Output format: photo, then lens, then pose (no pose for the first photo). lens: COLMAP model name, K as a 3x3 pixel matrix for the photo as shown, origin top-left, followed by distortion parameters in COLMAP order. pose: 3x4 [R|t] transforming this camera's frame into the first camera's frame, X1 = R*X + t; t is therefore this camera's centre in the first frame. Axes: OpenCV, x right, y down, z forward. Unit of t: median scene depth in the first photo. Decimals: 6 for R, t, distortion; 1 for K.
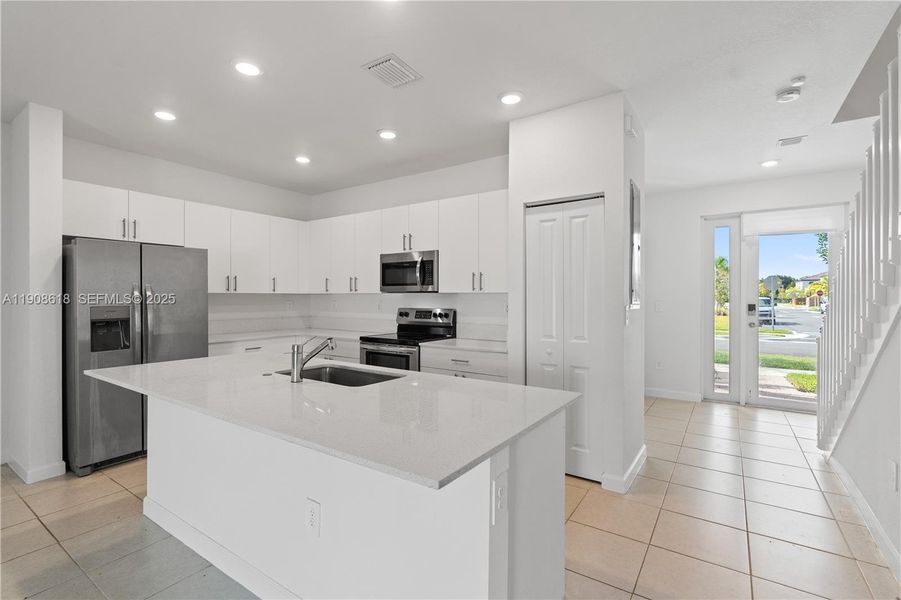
lens RADIAL K [[409.9, 0, 455.4], [0, 409.9, 297.8], [0, 0, 1]] dist [-0.003683, -0.000232]
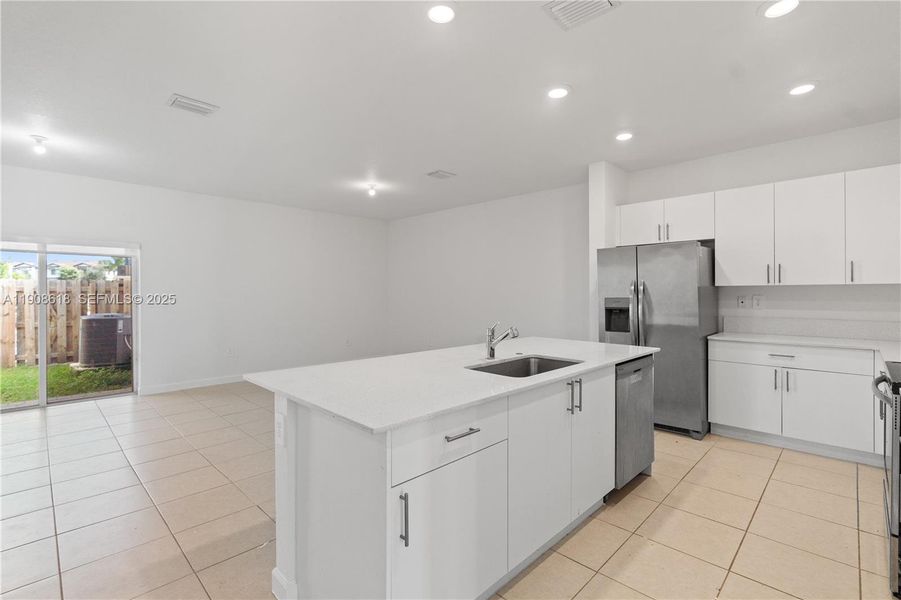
lens RADIAL K [[422.3, 0, 452.6], [0, 422.3, 291.0], [0, 0, 1]] dist [-0.005377, 0.000470]
pose [[-0.189785, -0.004243, -0.981817, 0.439129], [0.000970, 0.999989, -0.004509, 0.003410], [0.981825, -0.001808, -0.189779, 0.572051]]
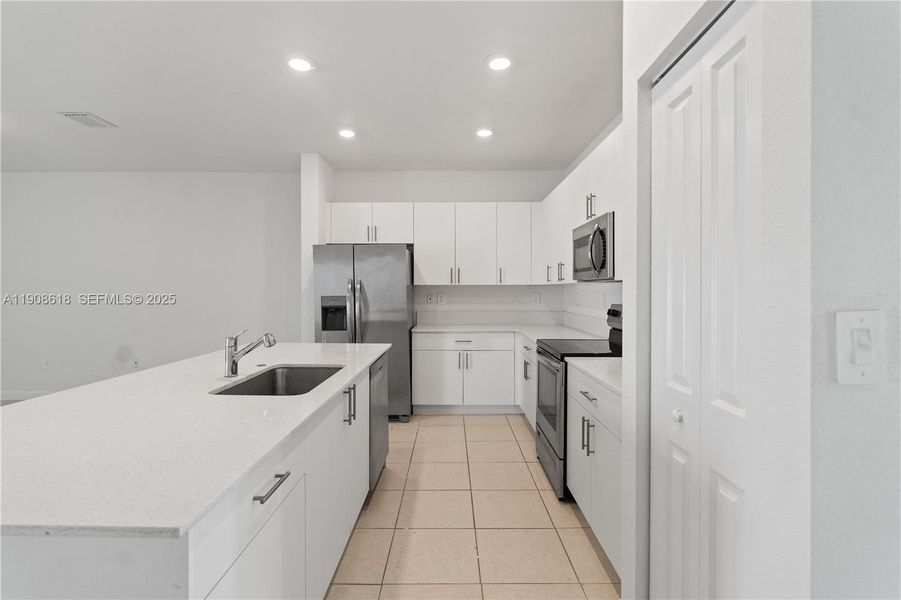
lens RADIAL K [[422.3, 0, 452.6], [0, 422.3, 291.0], [0, 0, 1]] dist [-0.005377, 0.000470]
pose [[0.559005, 0.000775, -0.829164, 0.350191], [-0.000283, 1.000000, 0.000743, 0.002817], [0.829164, -0.000180, 0.559005, 0.440683]]
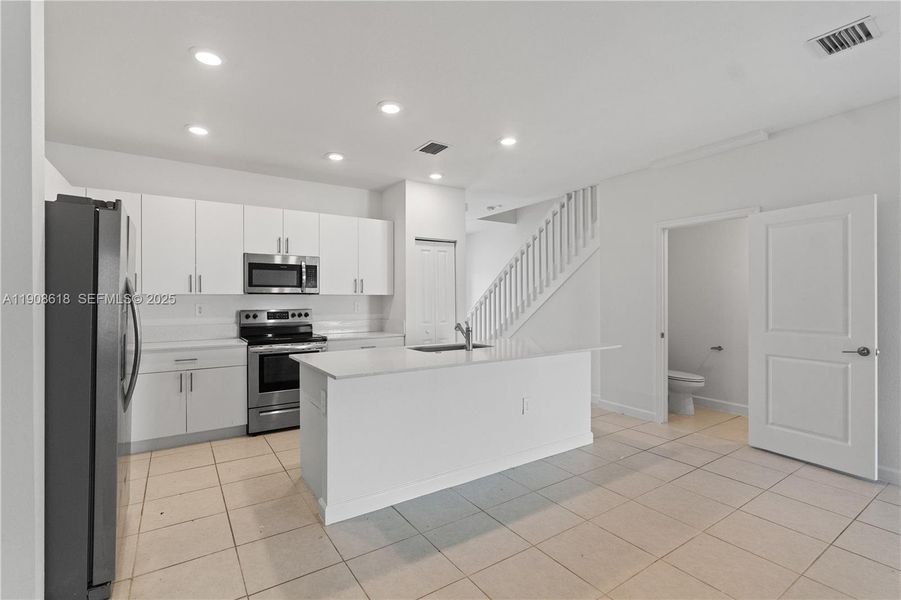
lens RADIAL K [[409.9, 0, 455.4], [0, 409.9, 297.8], [0, 0, 1]] dist [-0.003683, -0.000232]
pose [[0.378893, -0.000222, 0.925440, -0.942951], [0.004343, 0.999989, -0.001538, 0.000280], [-0.925430, 0.004602, 0.378890, 0.219617]]
